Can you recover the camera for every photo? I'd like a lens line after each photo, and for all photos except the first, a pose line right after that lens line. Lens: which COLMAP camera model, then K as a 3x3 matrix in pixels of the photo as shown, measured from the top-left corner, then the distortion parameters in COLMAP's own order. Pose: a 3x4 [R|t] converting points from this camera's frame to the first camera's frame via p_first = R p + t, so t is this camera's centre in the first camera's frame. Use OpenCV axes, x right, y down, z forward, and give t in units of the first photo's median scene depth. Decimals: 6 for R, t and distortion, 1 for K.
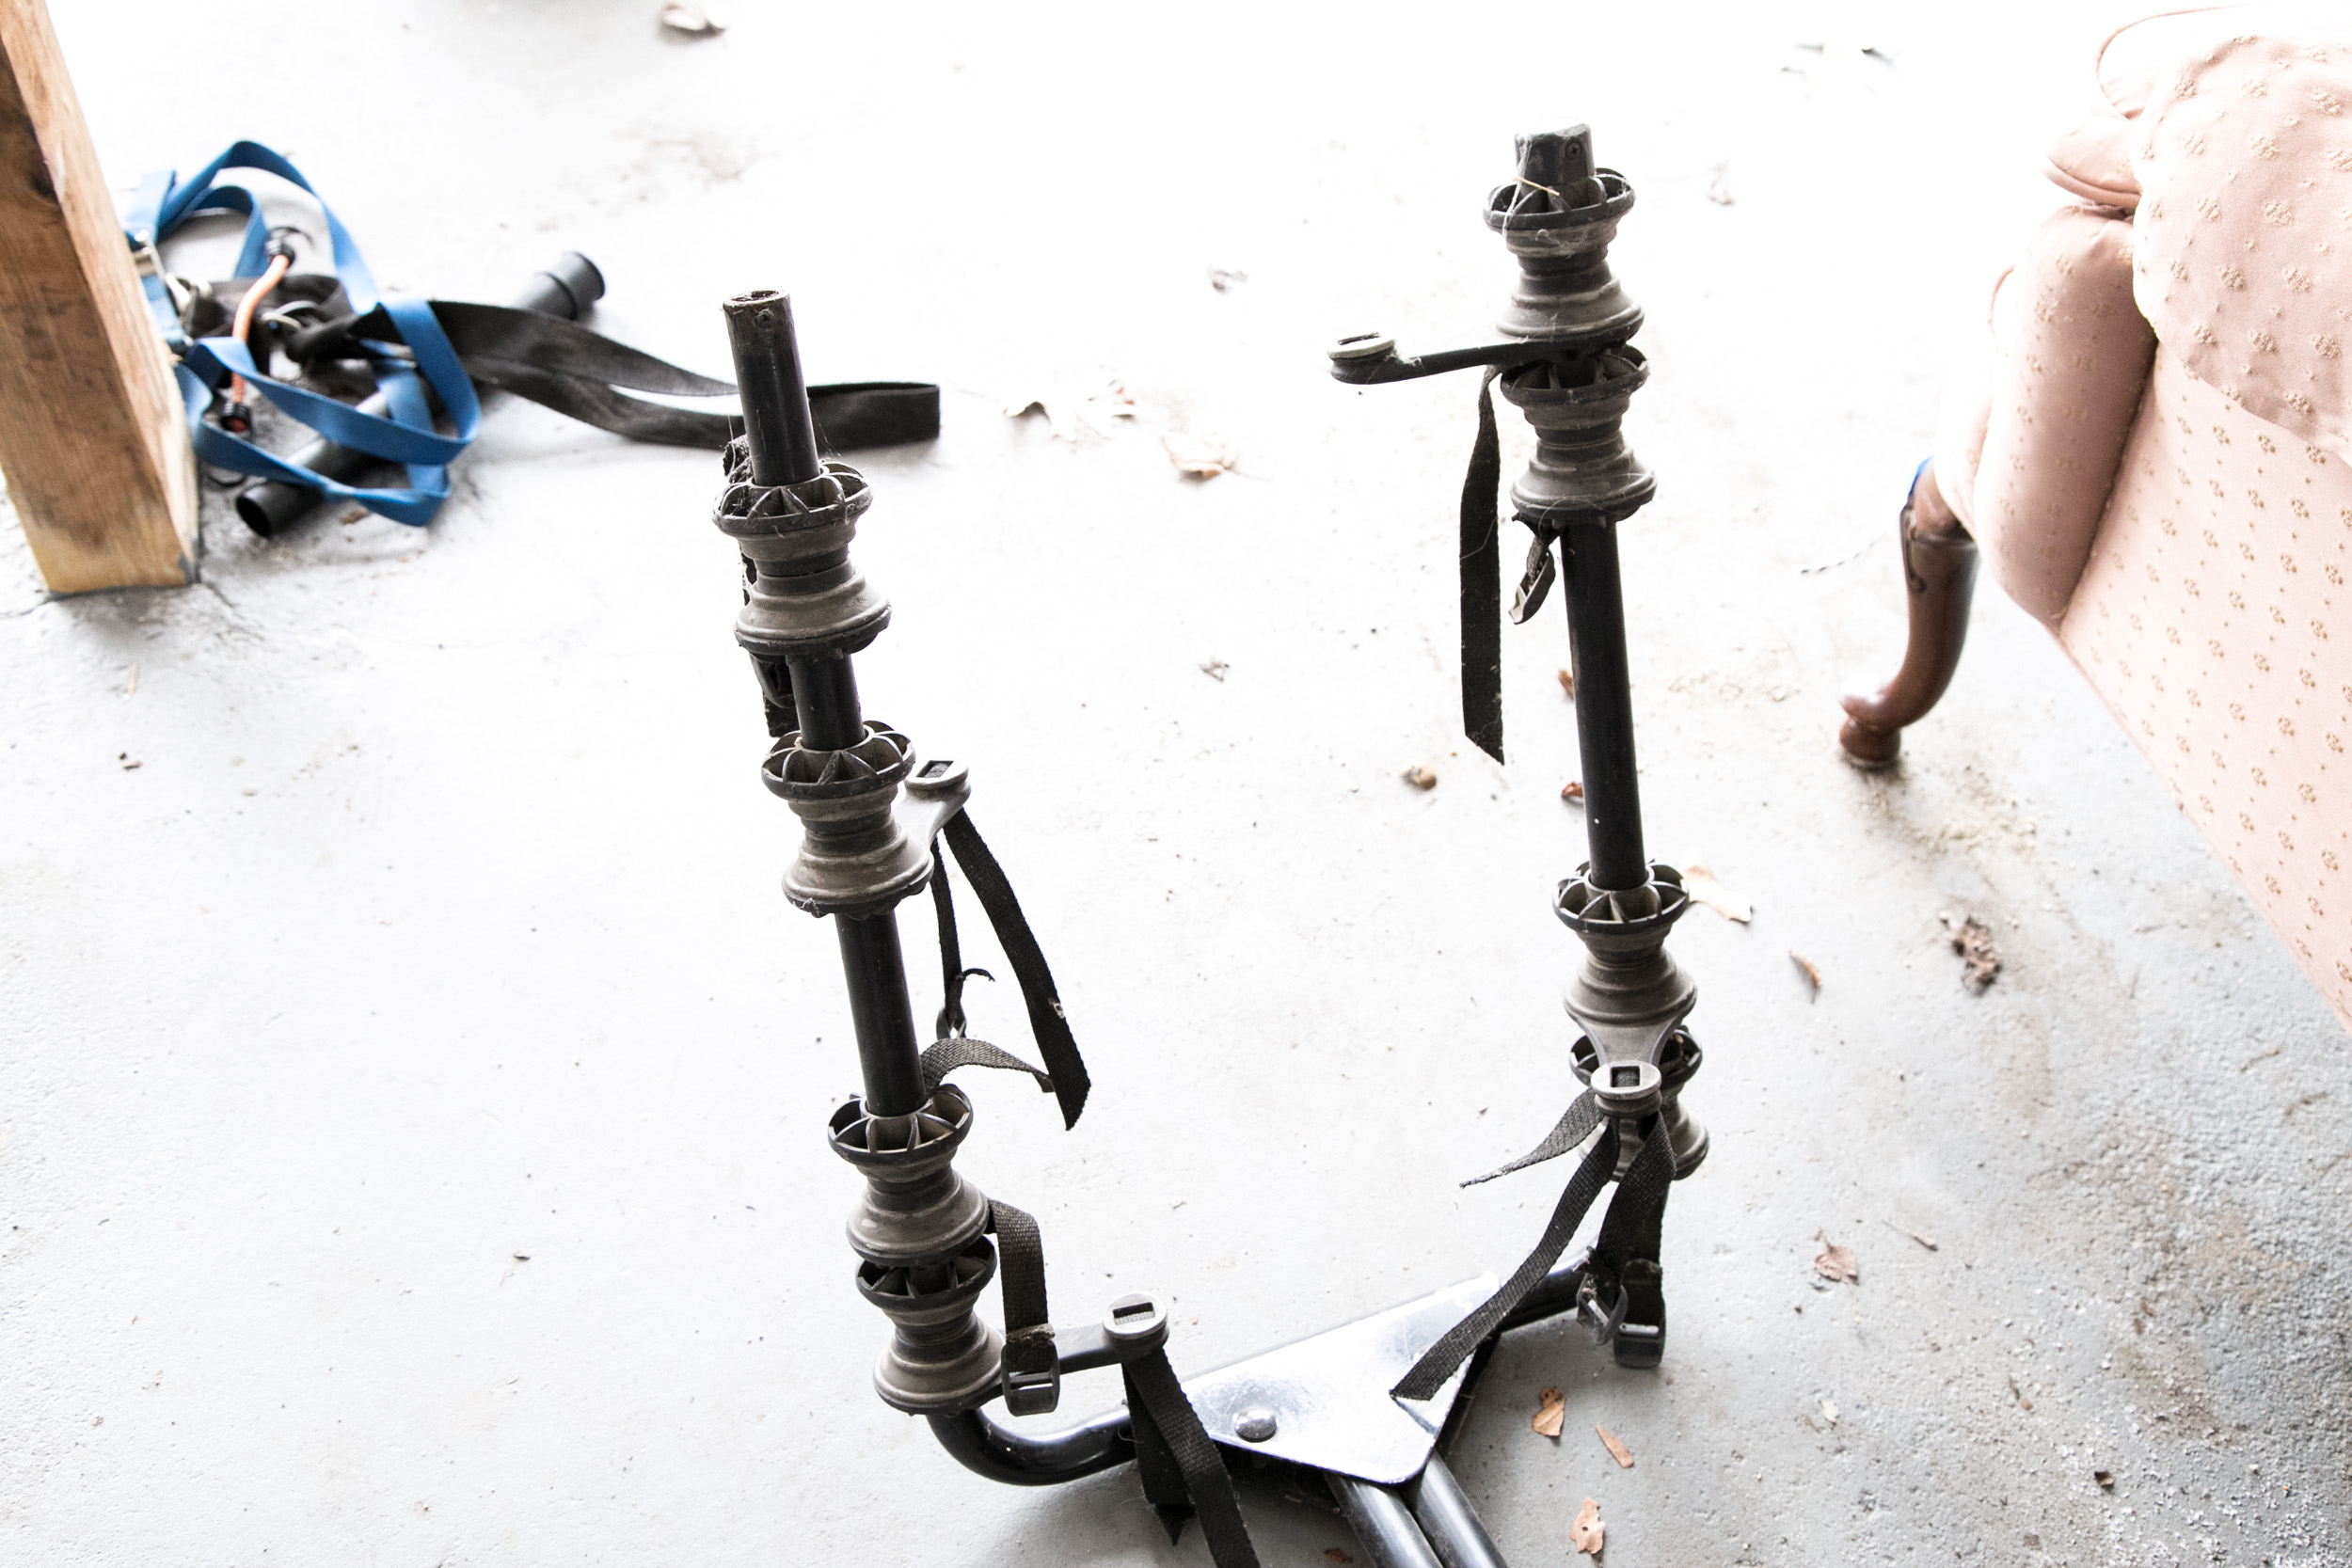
lens RADIAL K [[3210.6, 0, 1176.0], [0, 3210.6, 784.0], [0, 0, 1]] dist [0.138516, 0.004217]
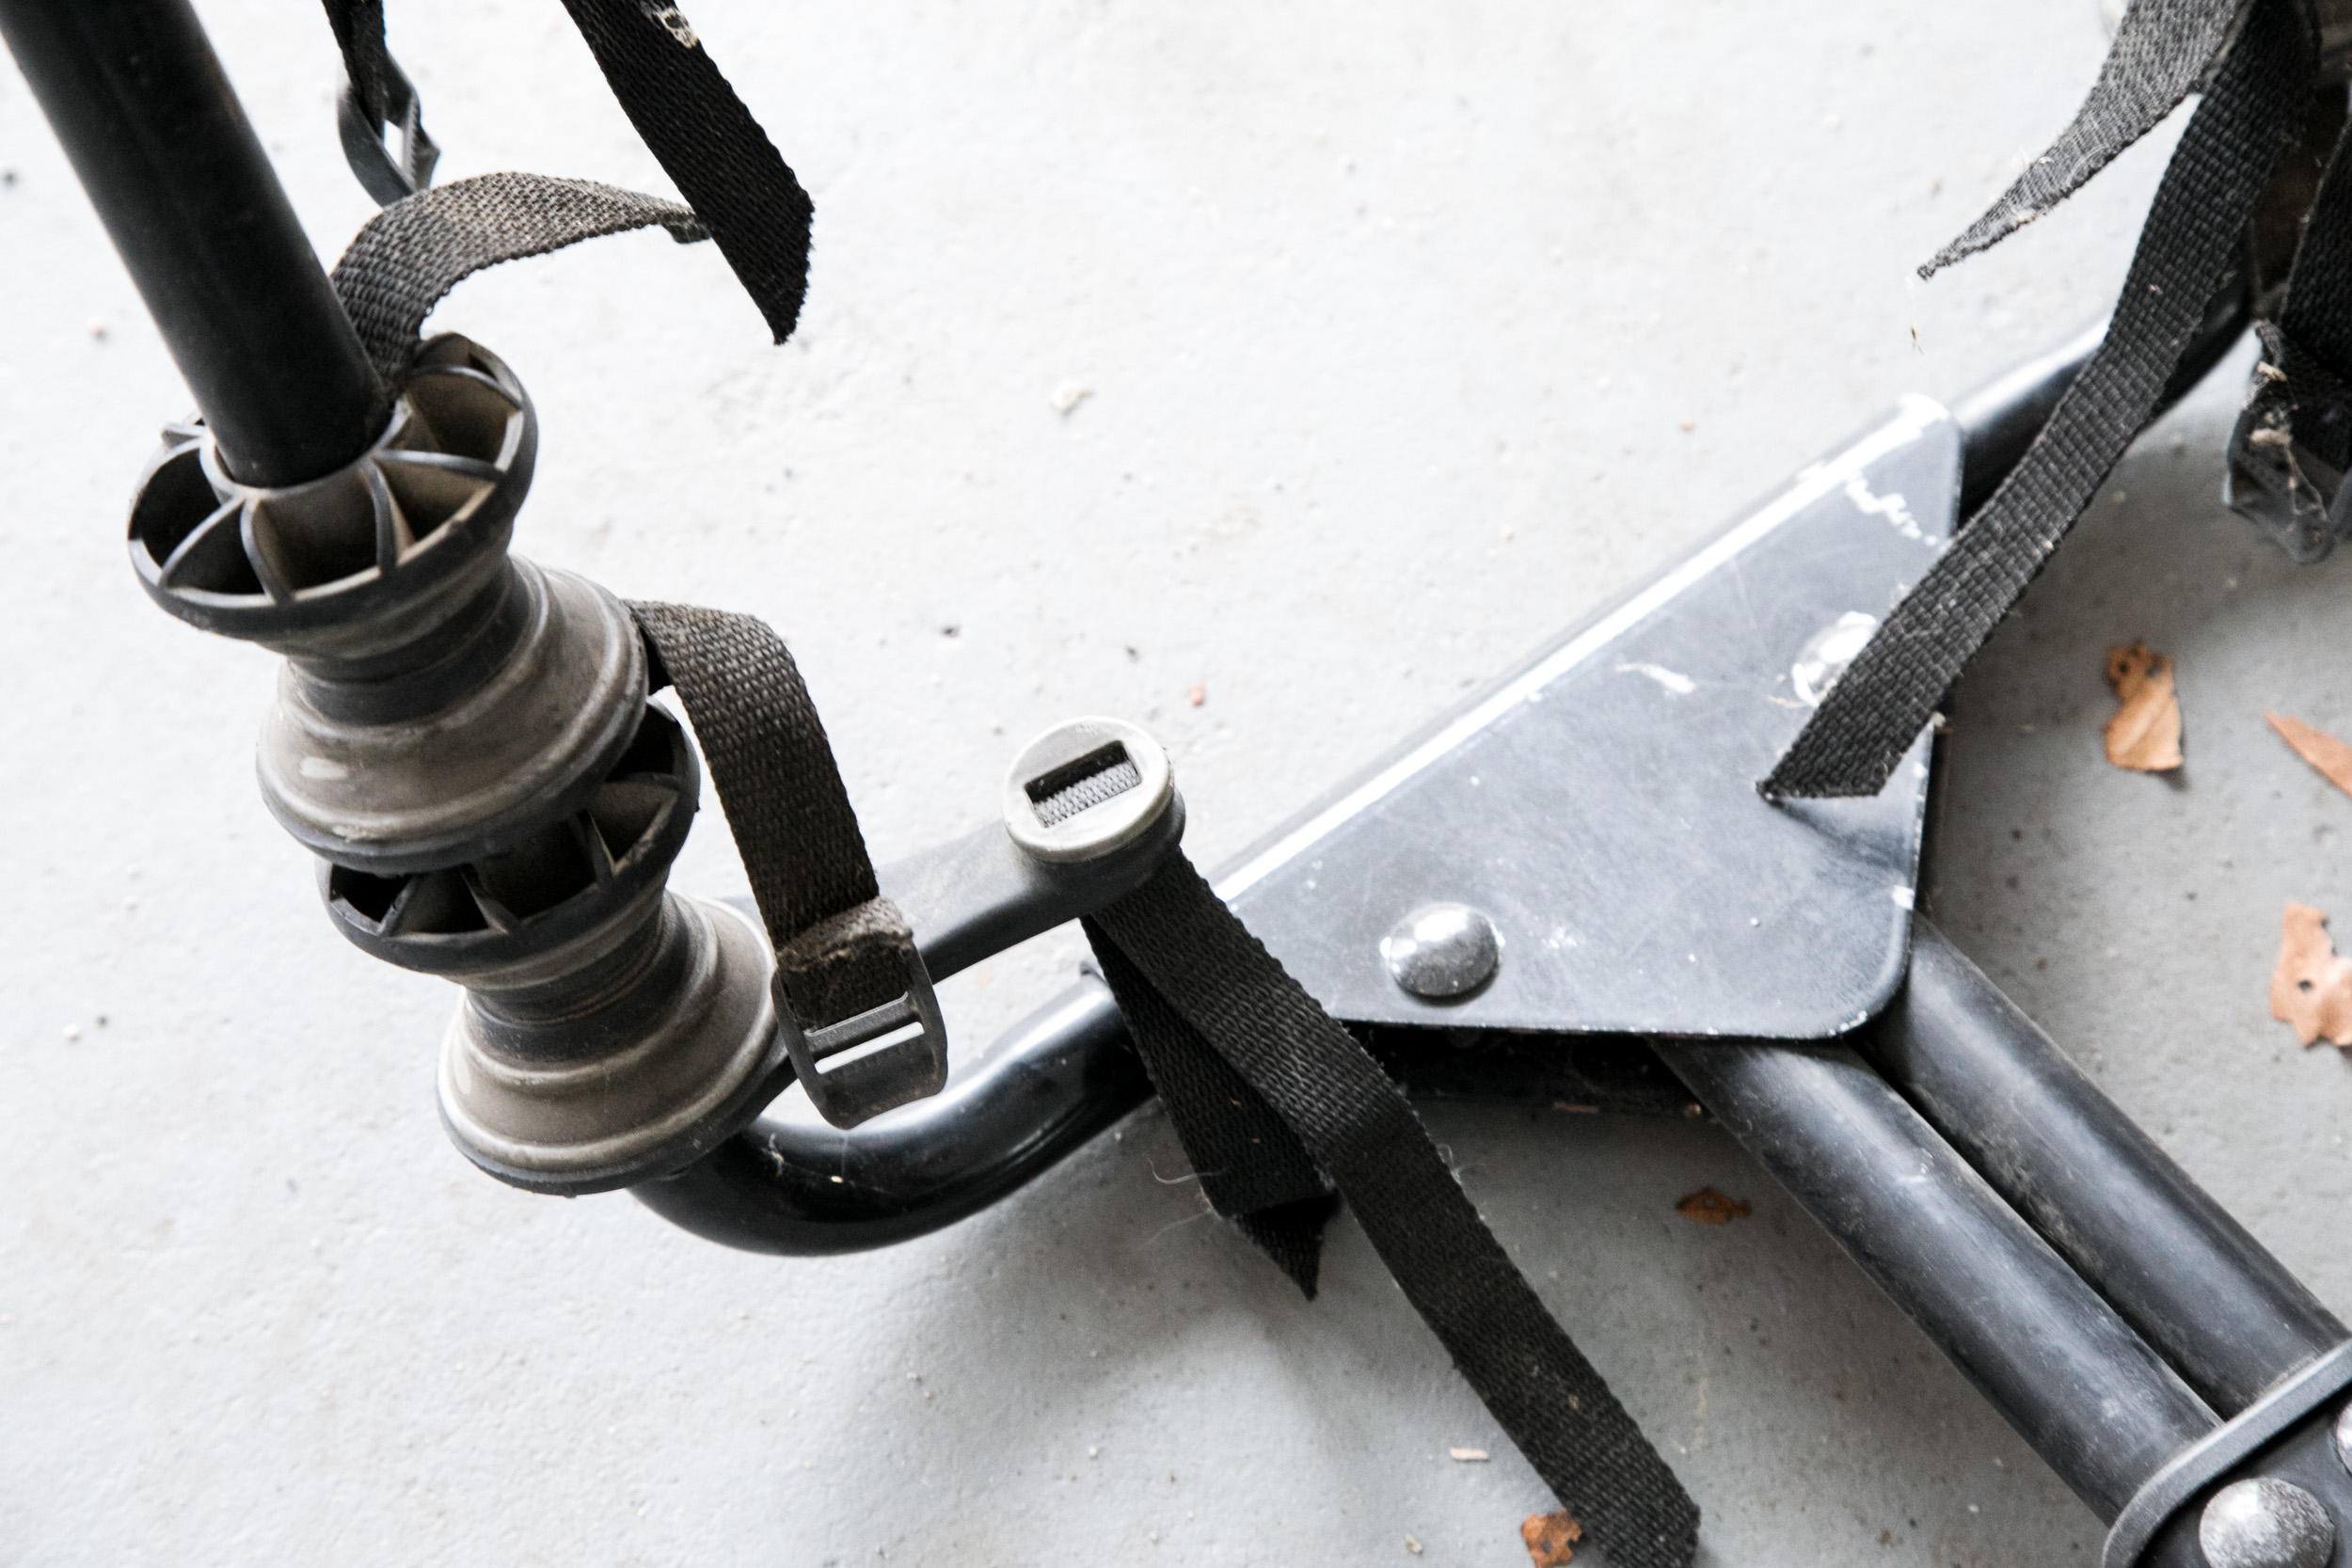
lens RADIAL K [[4786.9, 0, 1139.3], [0, 4786.9, 786.1], [0, 0, 1]] dist [0.264964, 0.215818]
pose [[0.967712, -0.244575, 0.060969, -0.041122], [0.209575, 0.915101, 0.344483, -0.024899], [-0.140045, -0.320583, 0.936811, 0.487587]]
